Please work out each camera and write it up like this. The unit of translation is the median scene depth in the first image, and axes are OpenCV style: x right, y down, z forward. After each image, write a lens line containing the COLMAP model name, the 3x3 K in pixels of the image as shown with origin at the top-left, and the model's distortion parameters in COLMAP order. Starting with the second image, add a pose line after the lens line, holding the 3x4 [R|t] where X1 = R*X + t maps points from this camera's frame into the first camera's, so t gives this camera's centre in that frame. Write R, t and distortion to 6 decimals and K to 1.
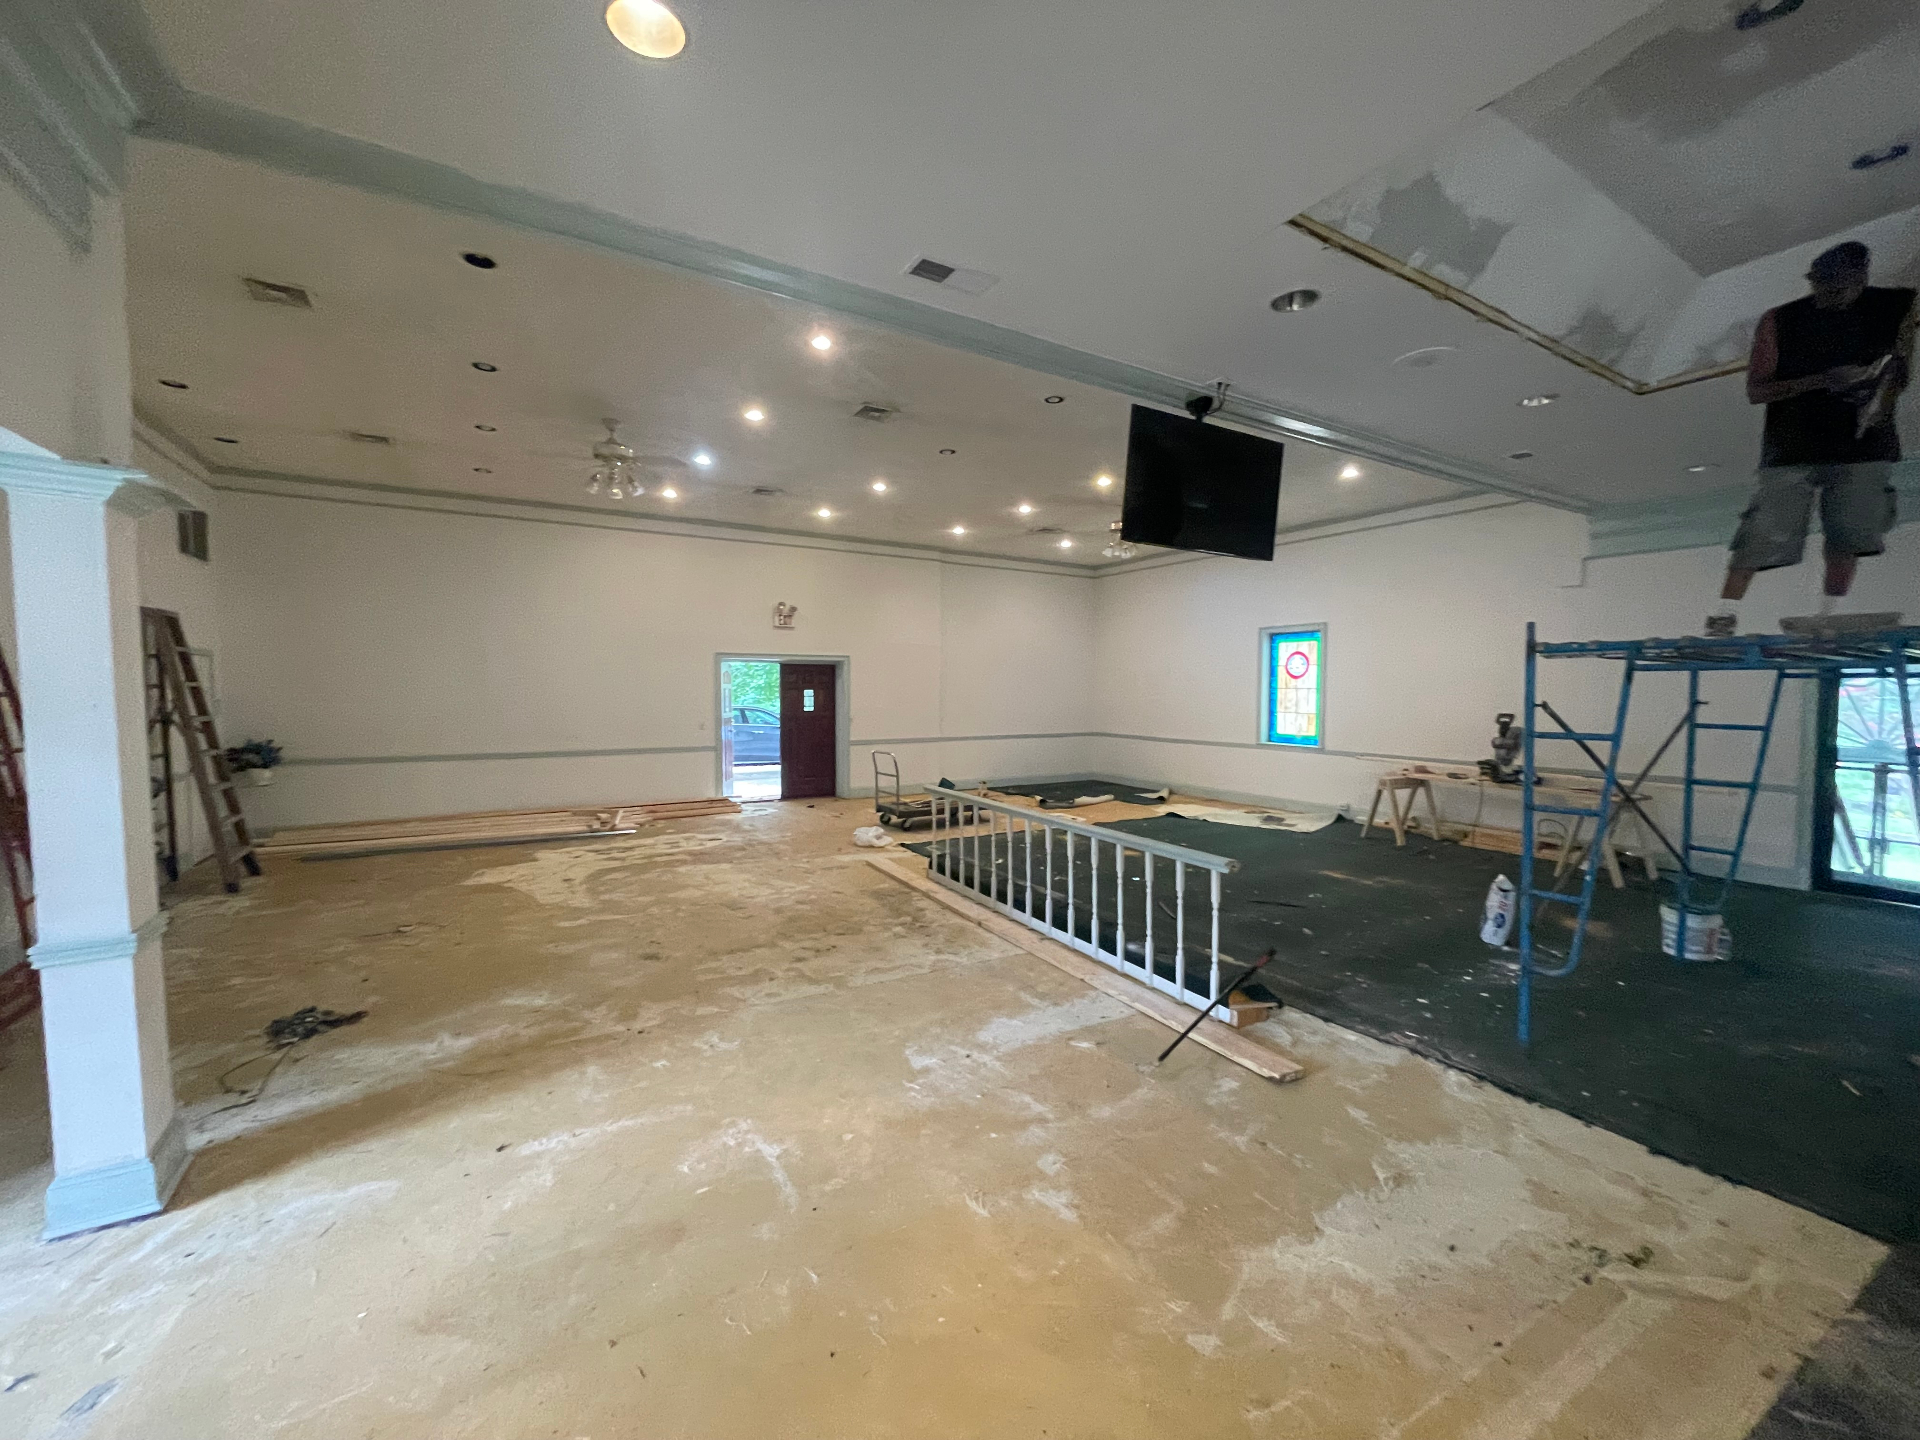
lens RADIAL K [[772.8, 0, 963.1], [0, 772.8, 722.1], [0, 0, 1]] dist [-0.002933, -0.000690]
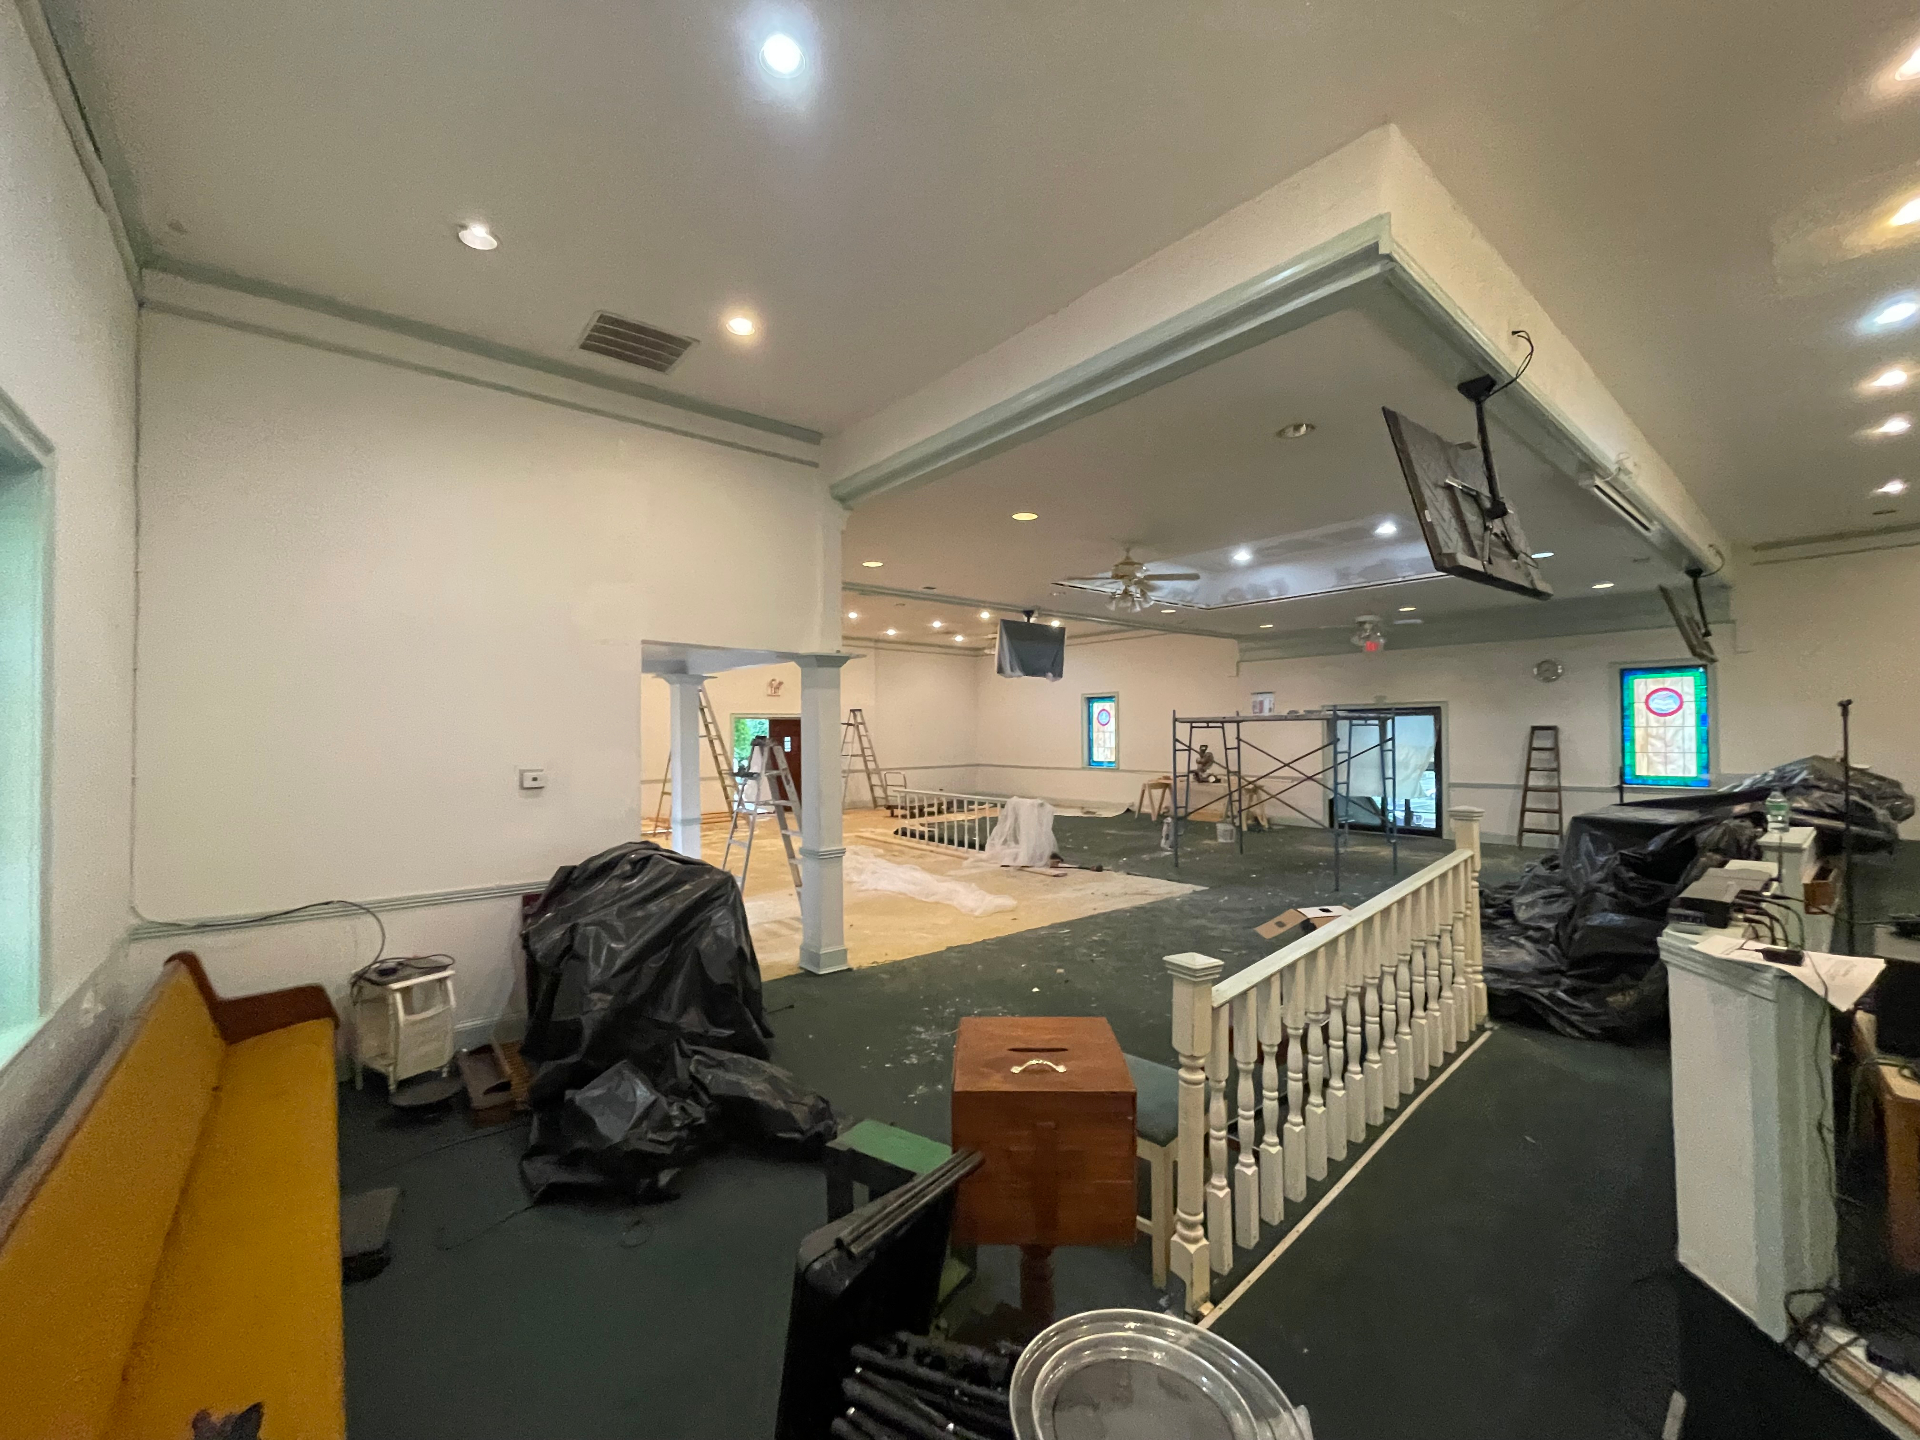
lens RADIAL K [[772.8, 0, 963.1], [0, 772.8, 722.1], [0, 0, 1]] dist [-0.002933, -0.000690]
pose [[0.987009, -0.009610, 0.160377, -0.117032], [0.018293, 0.998440, -0.052751, 0.015445], [-0.159620, 0.055000, 0.985645, -0.550426]]
